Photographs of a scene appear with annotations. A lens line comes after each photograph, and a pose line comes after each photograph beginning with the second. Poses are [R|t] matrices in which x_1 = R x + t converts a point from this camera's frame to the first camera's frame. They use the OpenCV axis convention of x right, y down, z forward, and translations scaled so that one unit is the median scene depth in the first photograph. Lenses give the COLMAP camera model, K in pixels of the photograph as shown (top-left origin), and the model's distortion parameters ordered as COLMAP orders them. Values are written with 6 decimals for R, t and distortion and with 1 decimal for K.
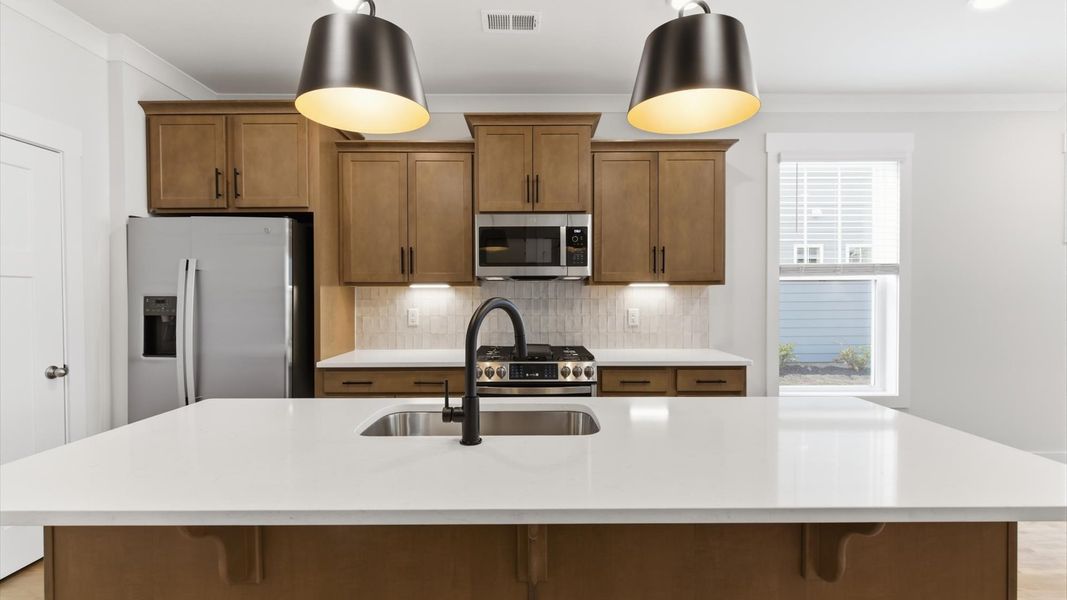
lens RADIAL K [[471.5, 0, 539.1], [0, 471.5, 302.0], [0, 0, 1]] dist [0.000923, -0.000178]
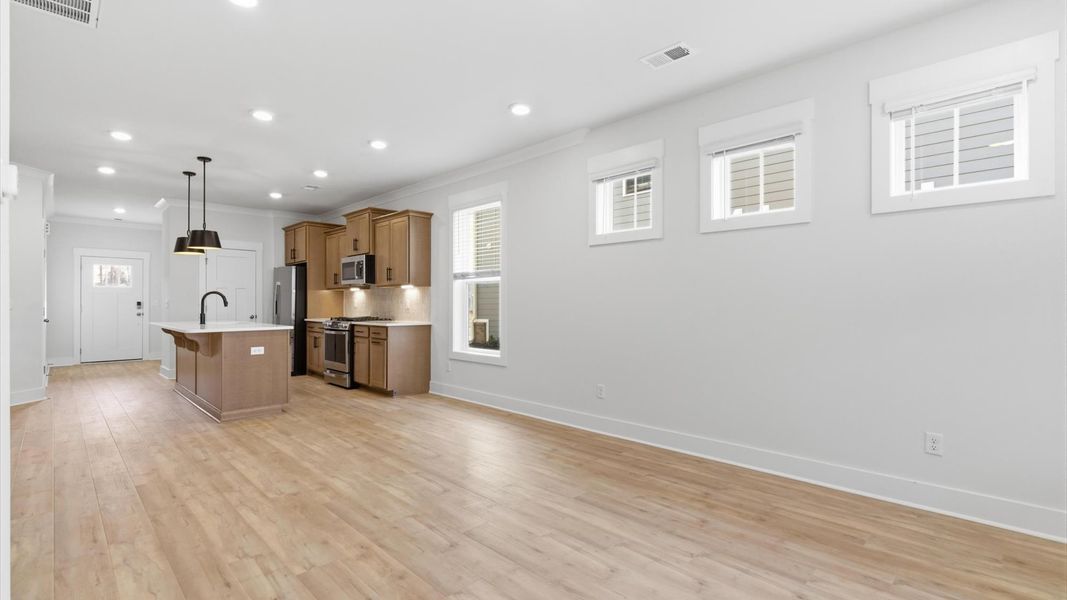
lens RADIAL K [[471.5, 0, 539.1], [0, 471.5, 302.0], [0, 0, 1]] dist [0.000923, -0.000178]
pose [[0.717237, 0.005753, -0.696806, 2.215906], [-0.011734, 0.999924, -0.003823, 0.028699], [0.696731, 0.010919, 0.717250, 0.006443]]
